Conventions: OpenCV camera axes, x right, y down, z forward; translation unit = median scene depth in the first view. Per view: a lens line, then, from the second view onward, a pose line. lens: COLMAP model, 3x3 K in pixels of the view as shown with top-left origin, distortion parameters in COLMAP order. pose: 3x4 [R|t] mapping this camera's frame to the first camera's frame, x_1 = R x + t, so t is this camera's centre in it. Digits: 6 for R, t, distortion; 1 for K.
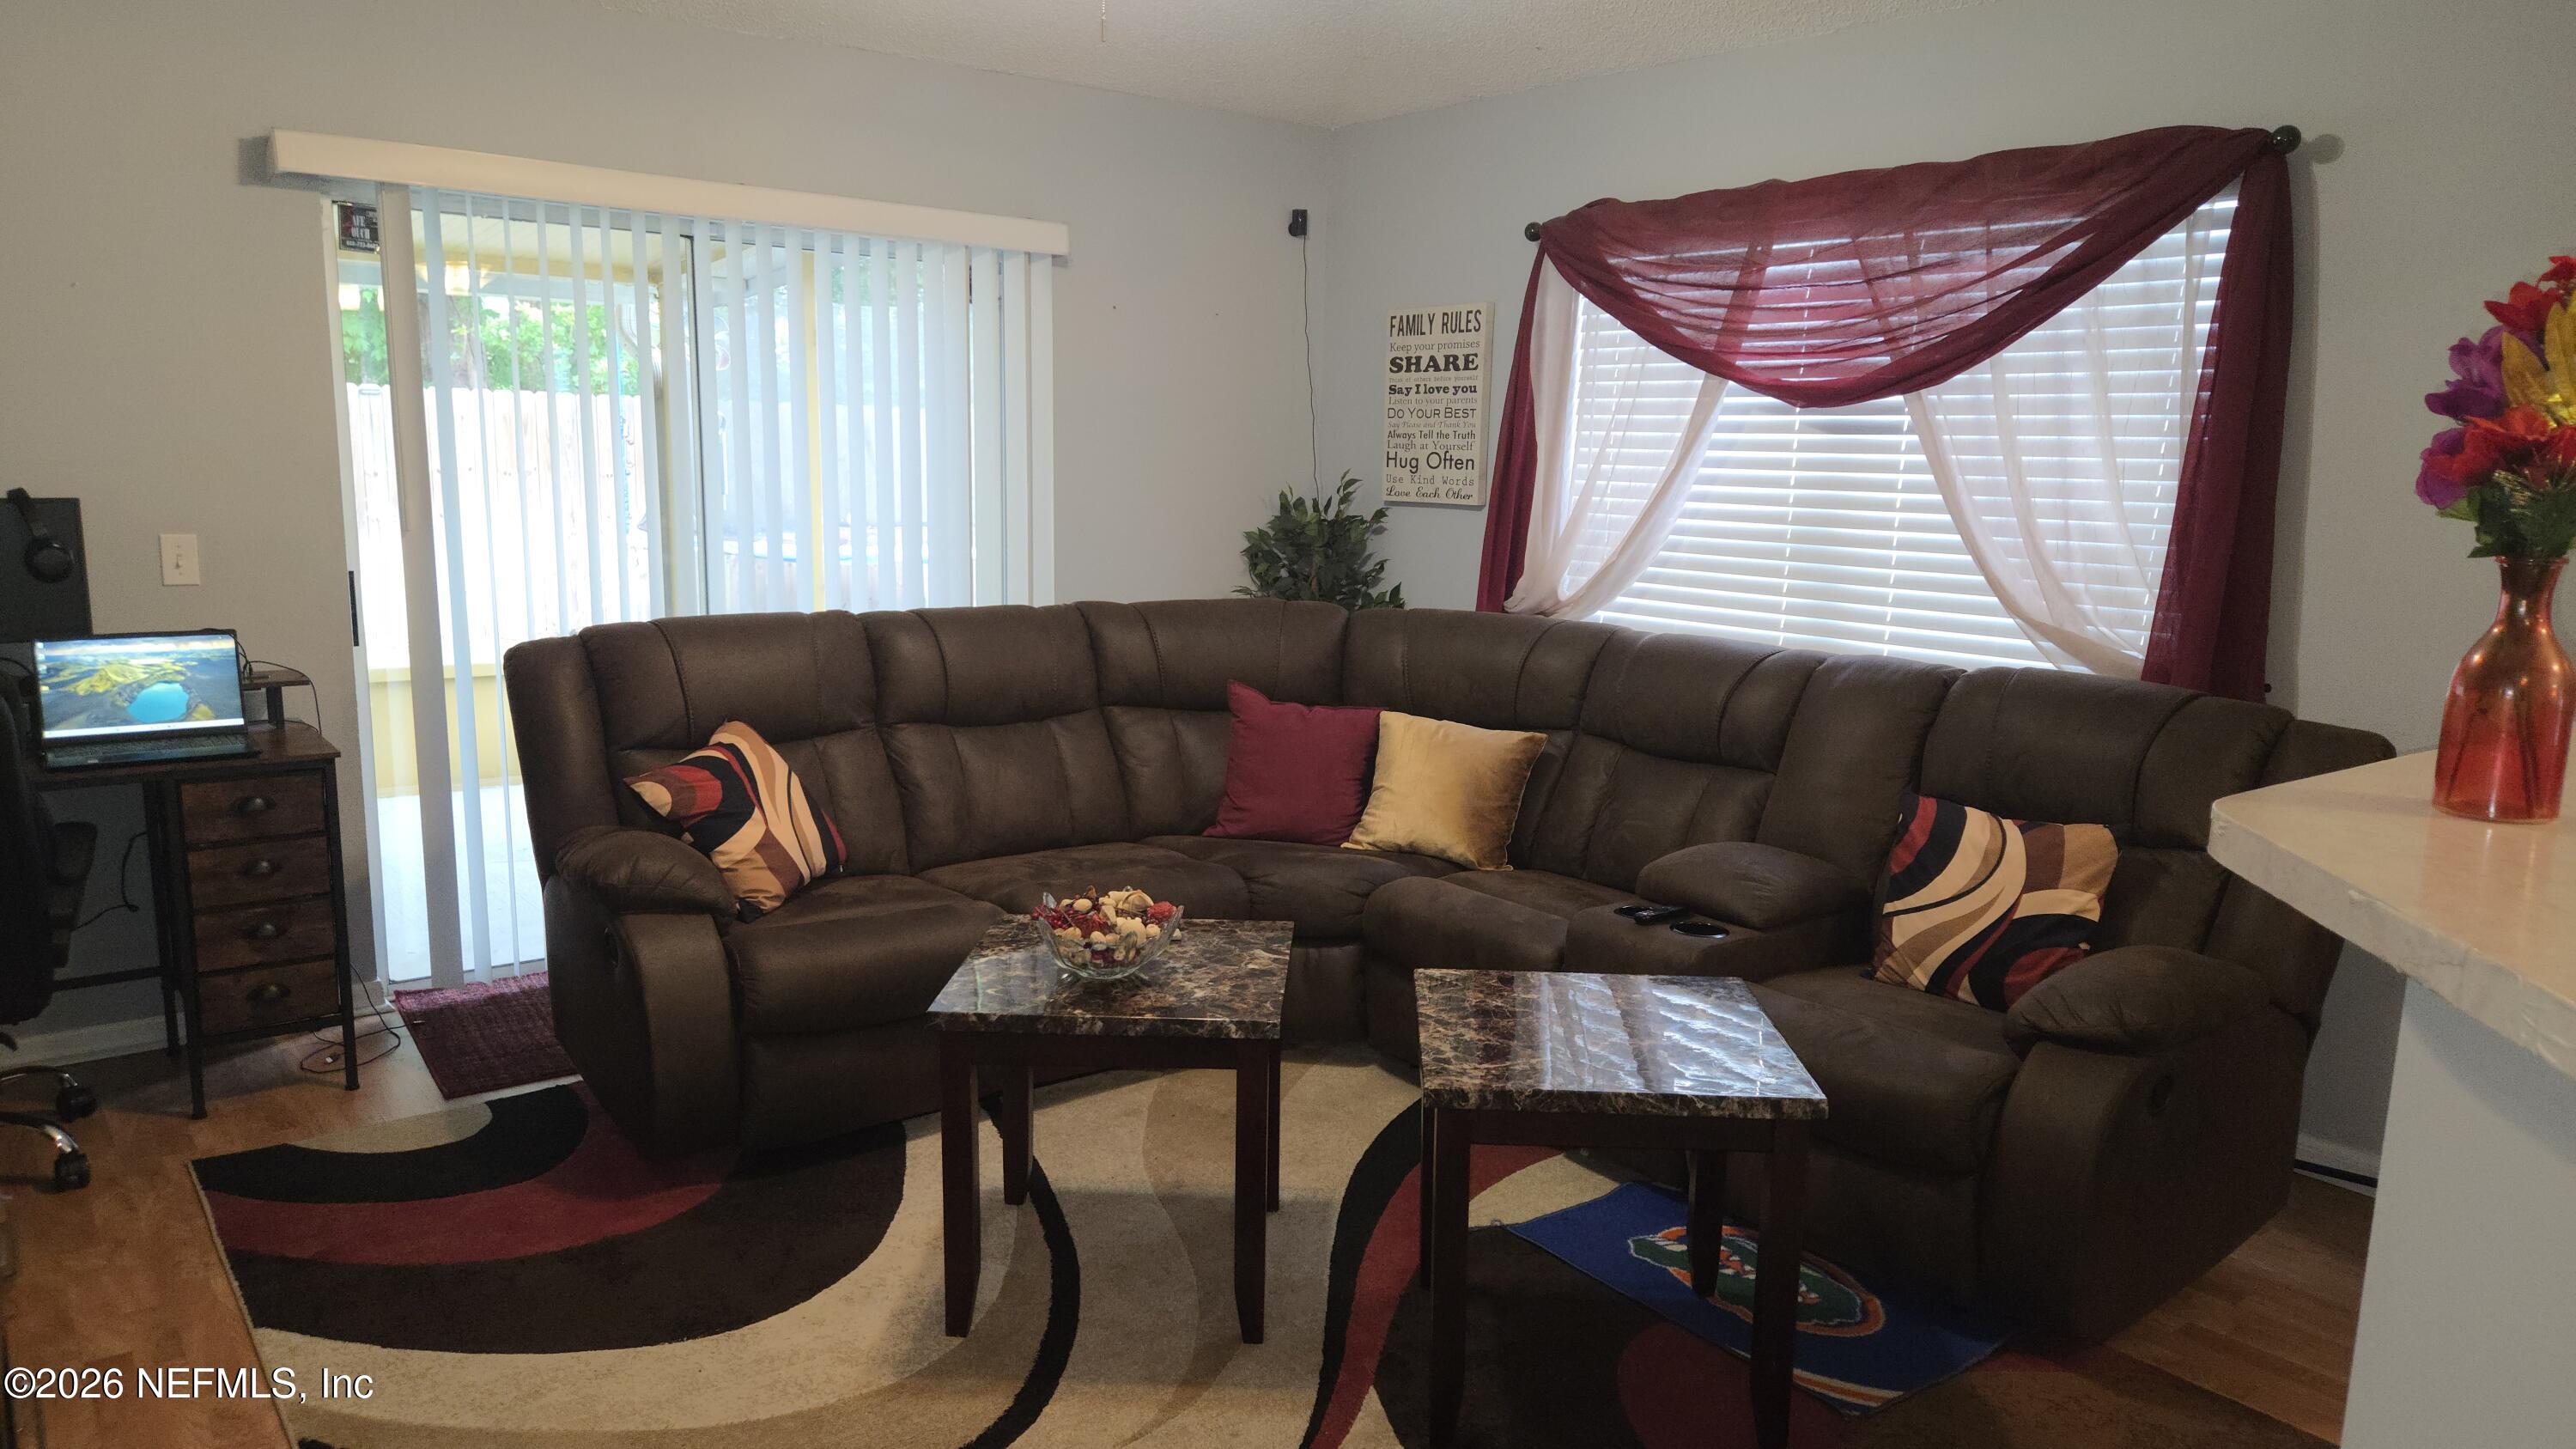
lens RADIAL K [[1730.4, 0, 1295.7], [0, 1730.4, 743.7], [0, 0, 1]] dist [0.034895, -0.007992]
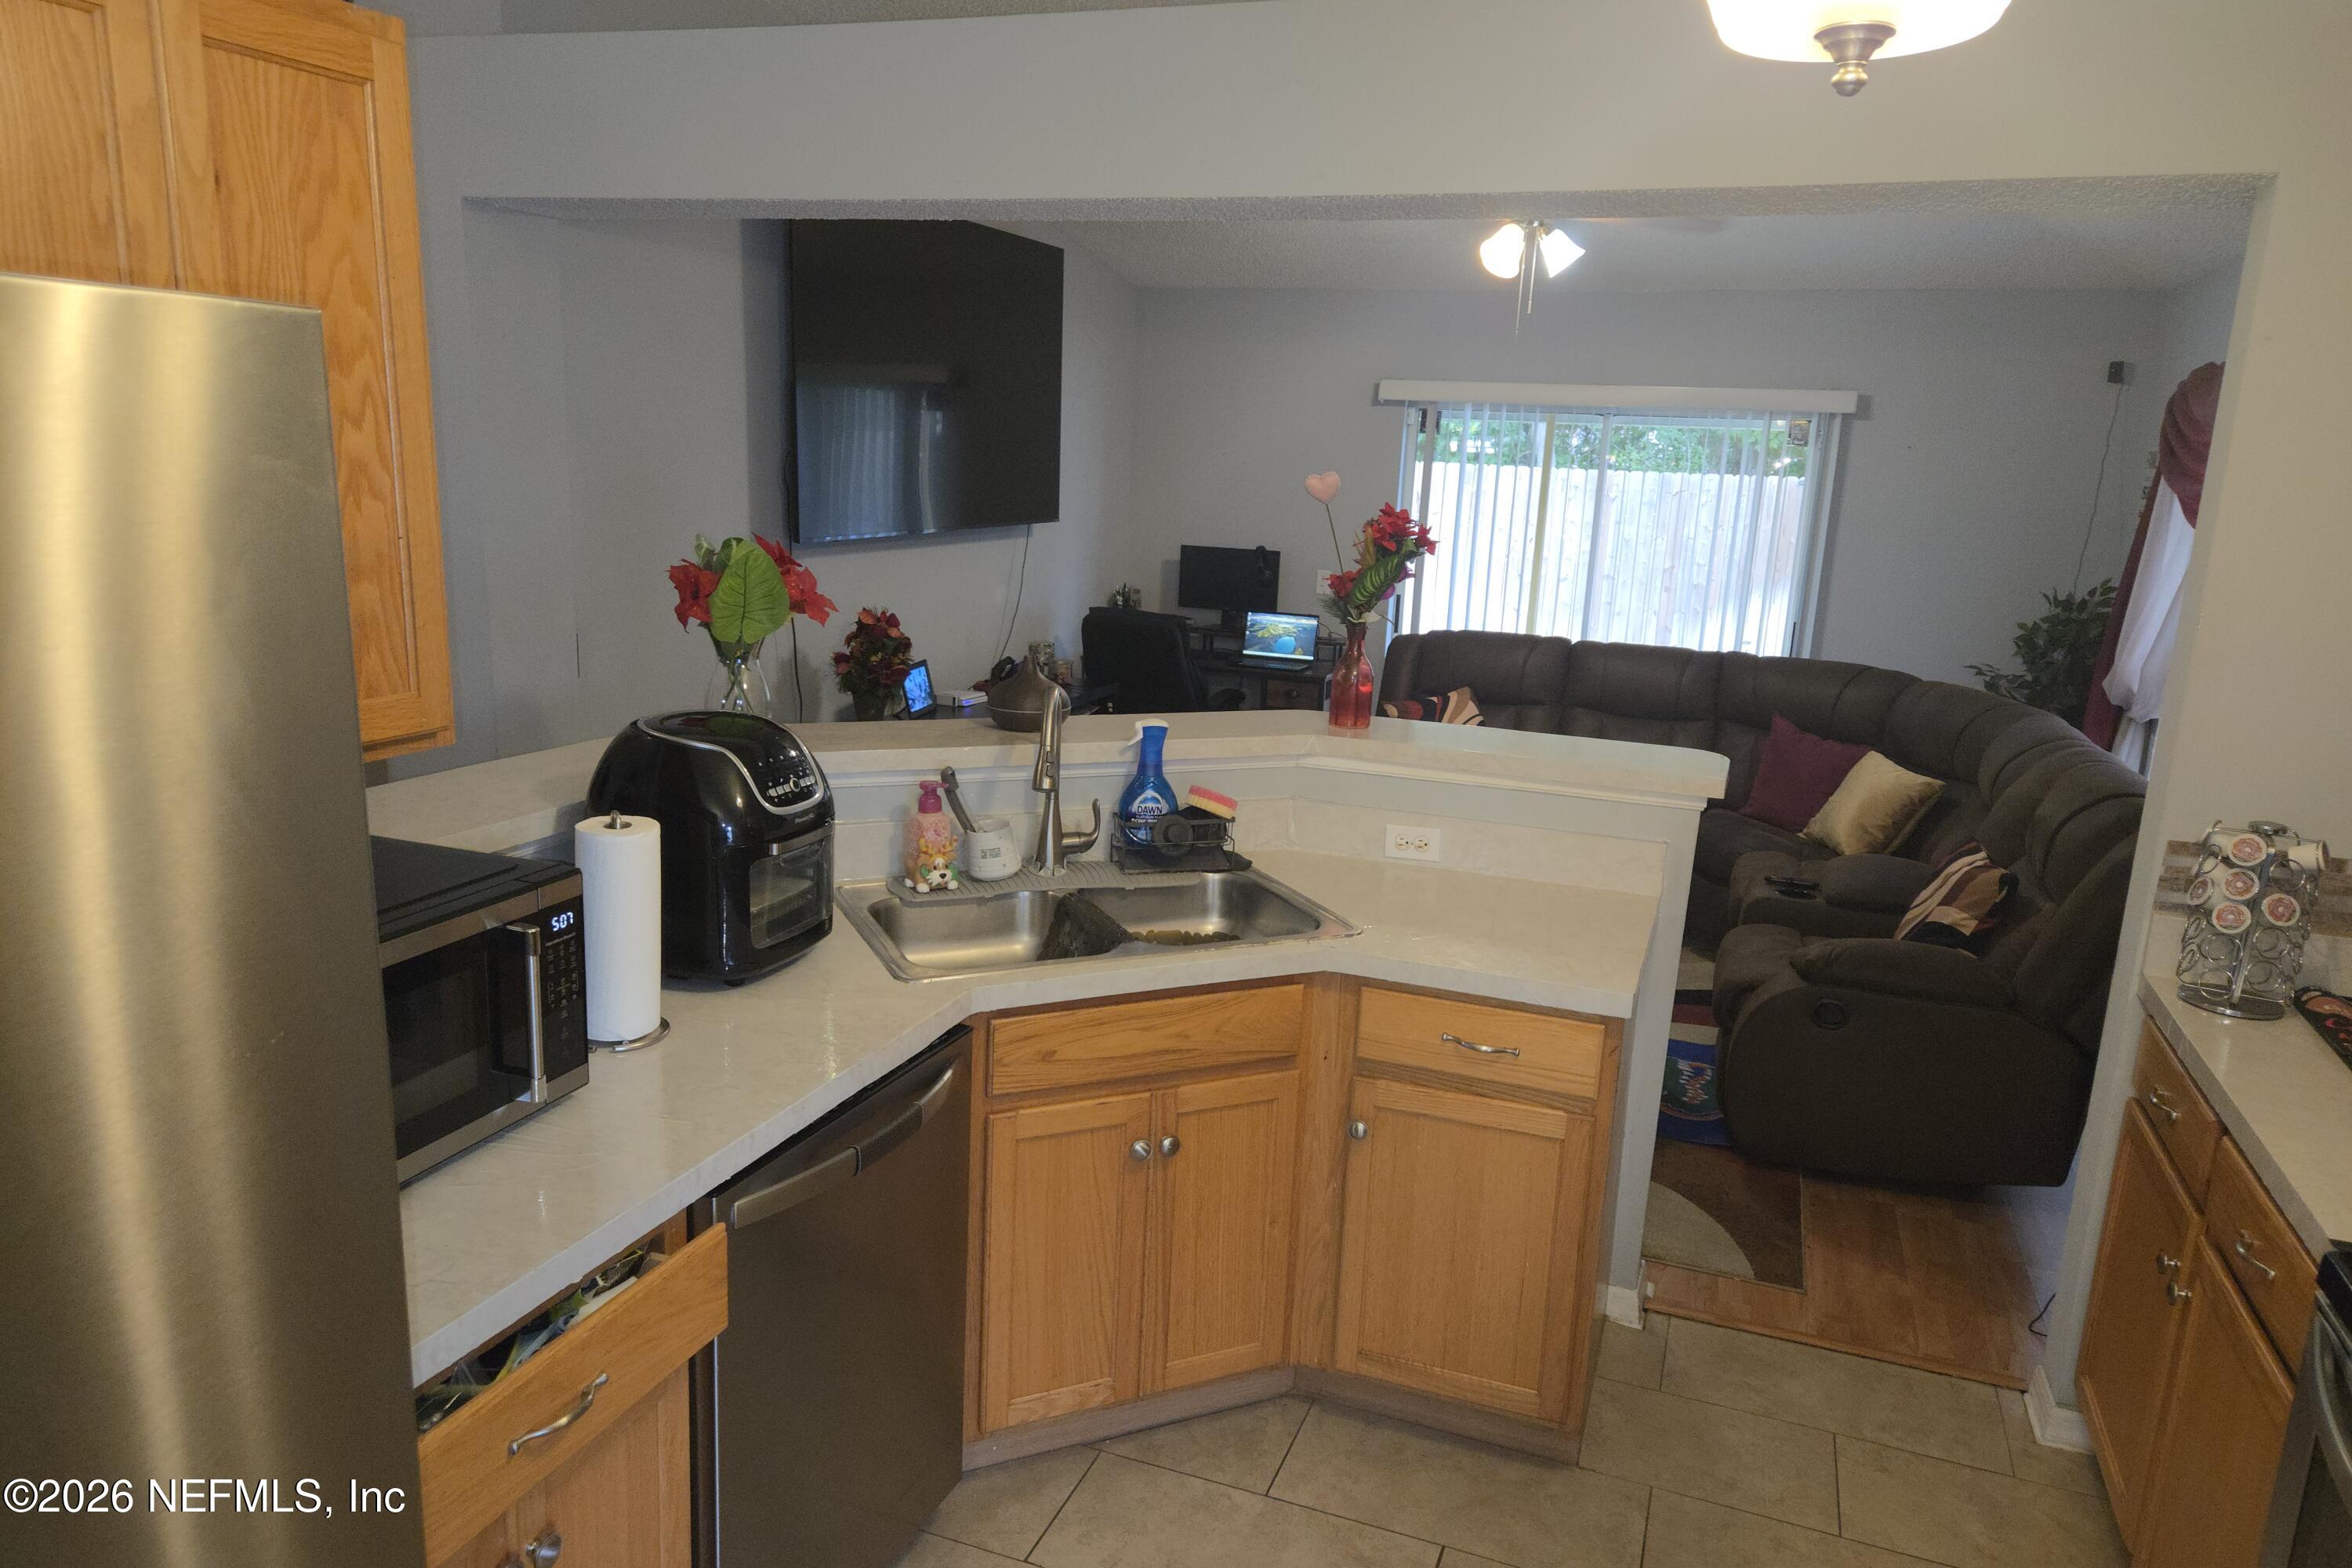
lens RADIAL K [[1581.3, 0, 1193.0], [0, 1581.3, 797.3], [0, 0, 1]] dist [0.039590, -0.026756]
pose [[0.520006, 0.183530, -0.834213, 0.963508], [-0.176450, 0.978659, 0.105319, -0.023659], [0.835739, 0.092430, 0.541292, -0.160633]]
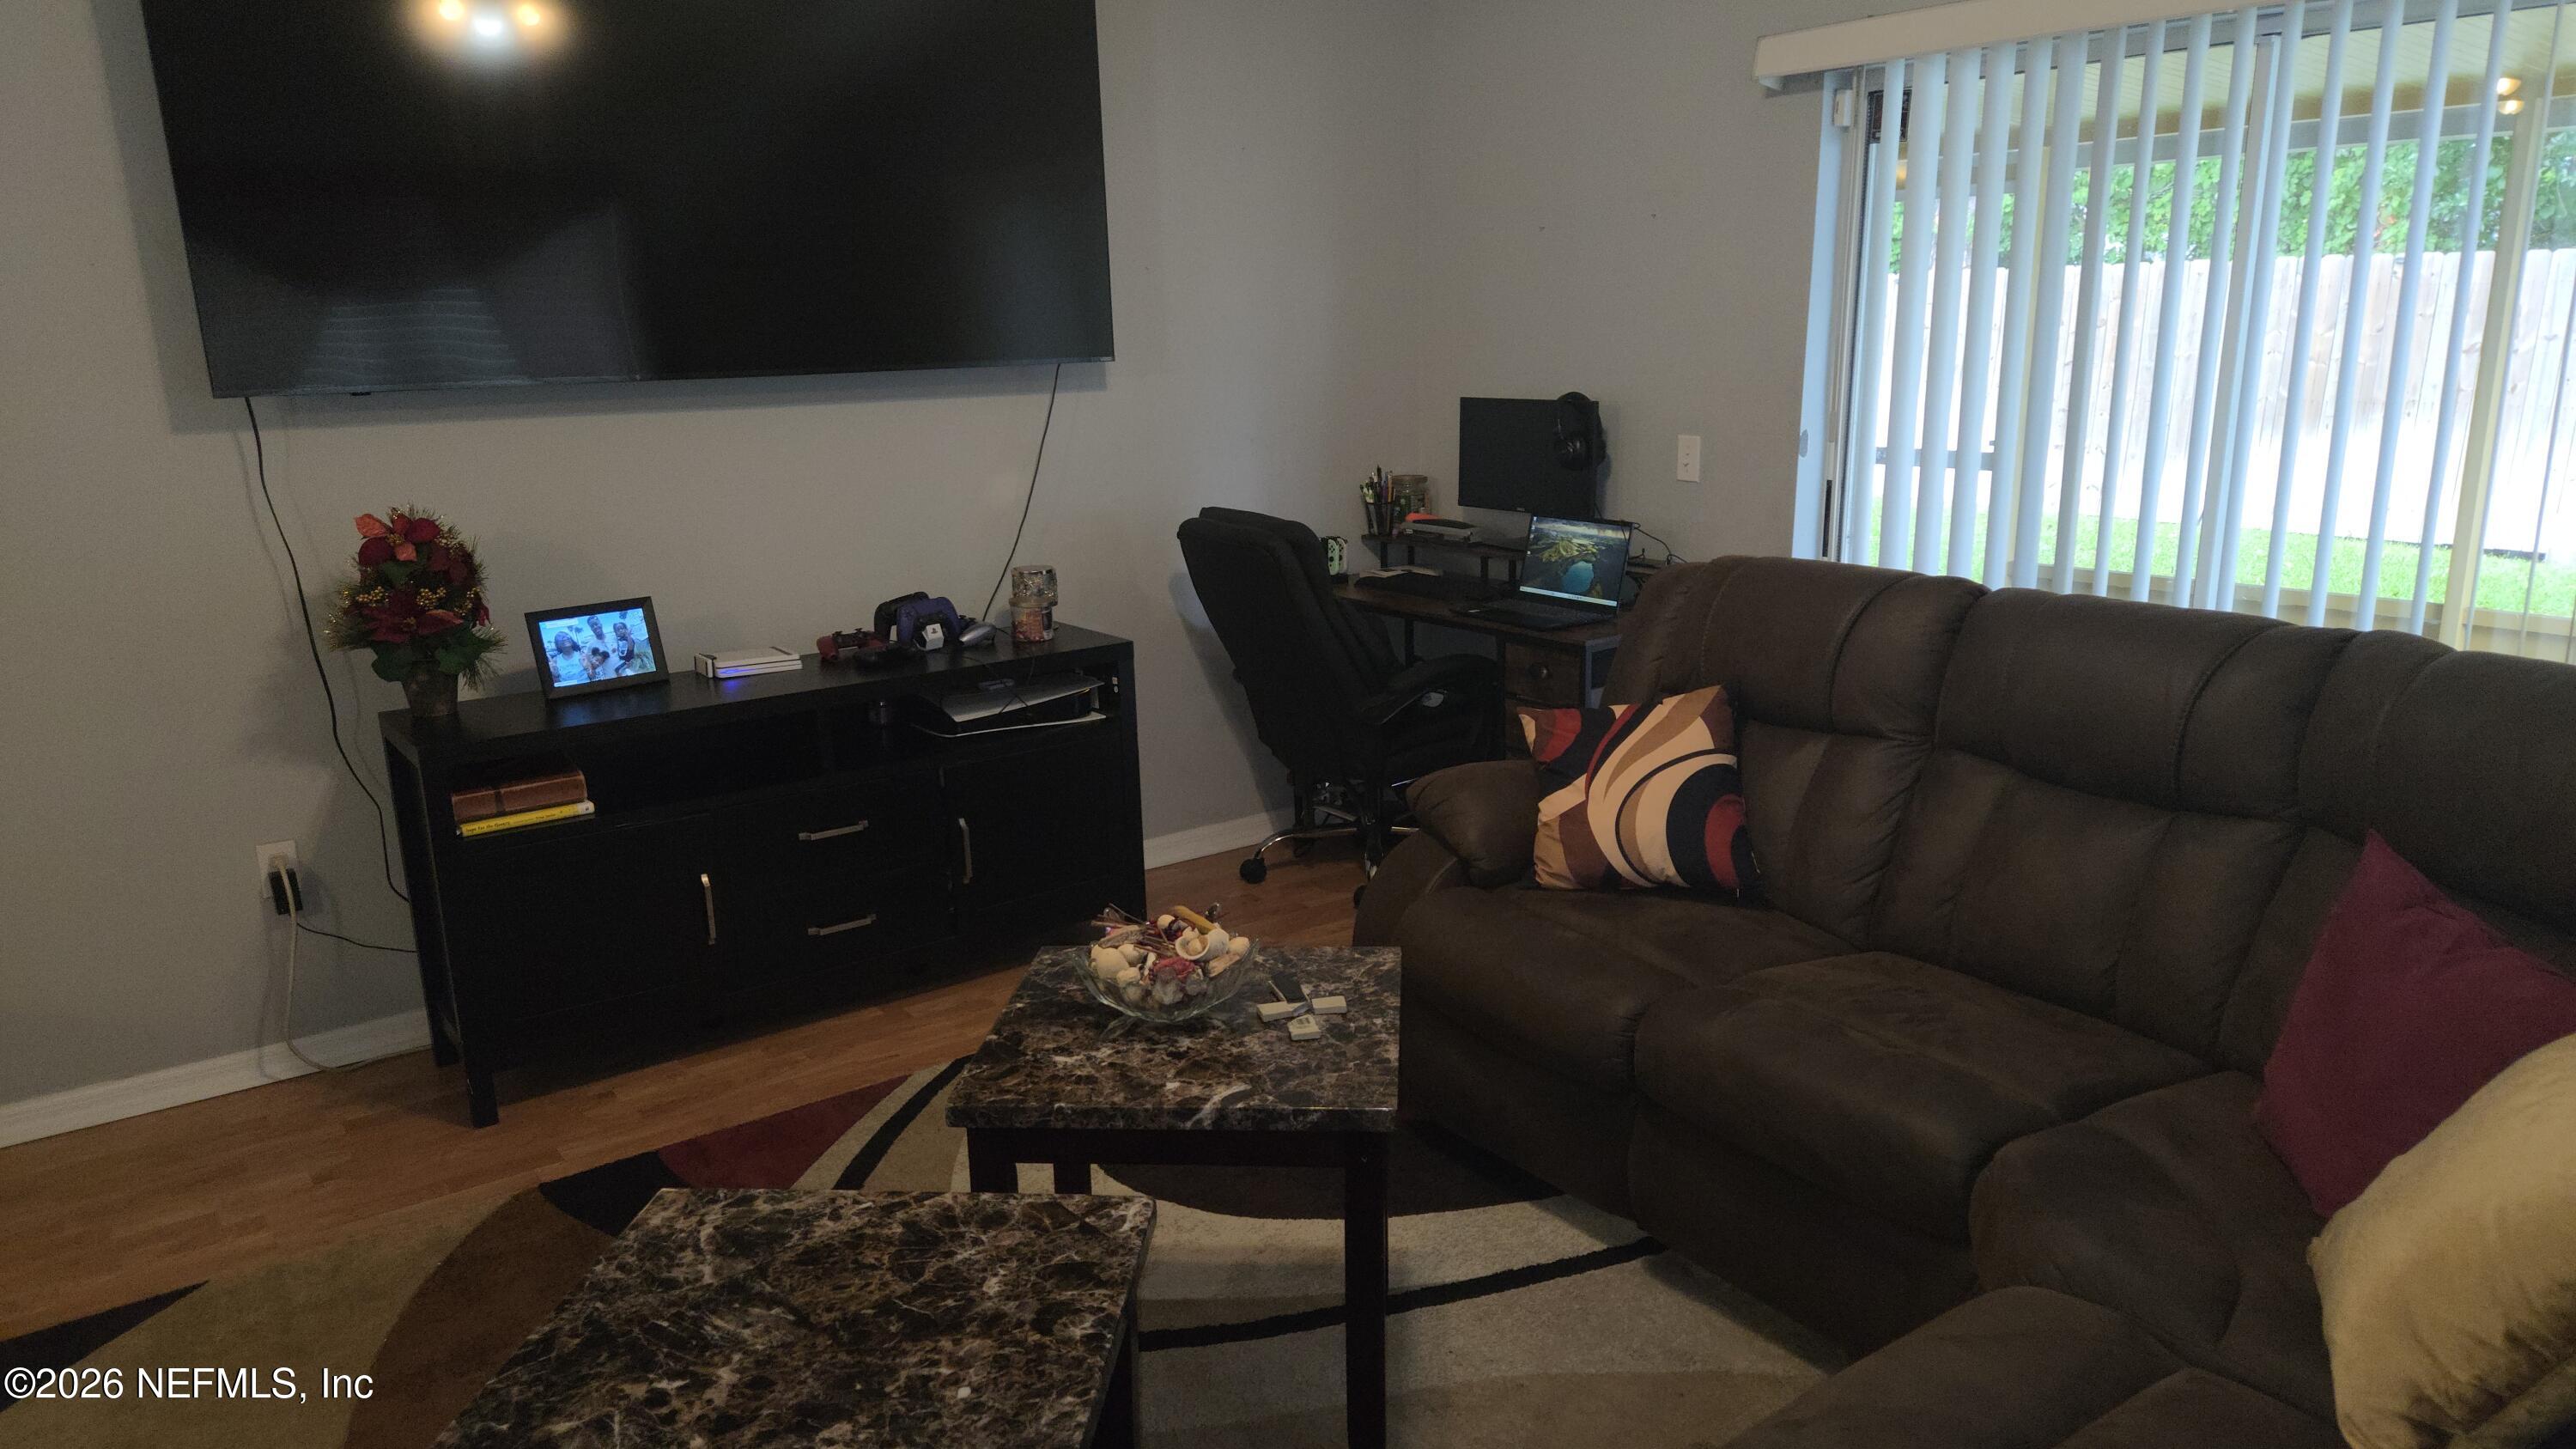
lens RADIAL K [[1730.4, 0, 1305.1], [0, 1730.4, 737.5], [0, 0, 1]] dist [0.034895, -0.007992]
pose [[-0.058875, 0.210970, -0.975718, 0.505518], [-0.151145, 0.964261, 0.217613, -0.138614], [0.986757, 0.160287, -0.024884, 0.818795]]
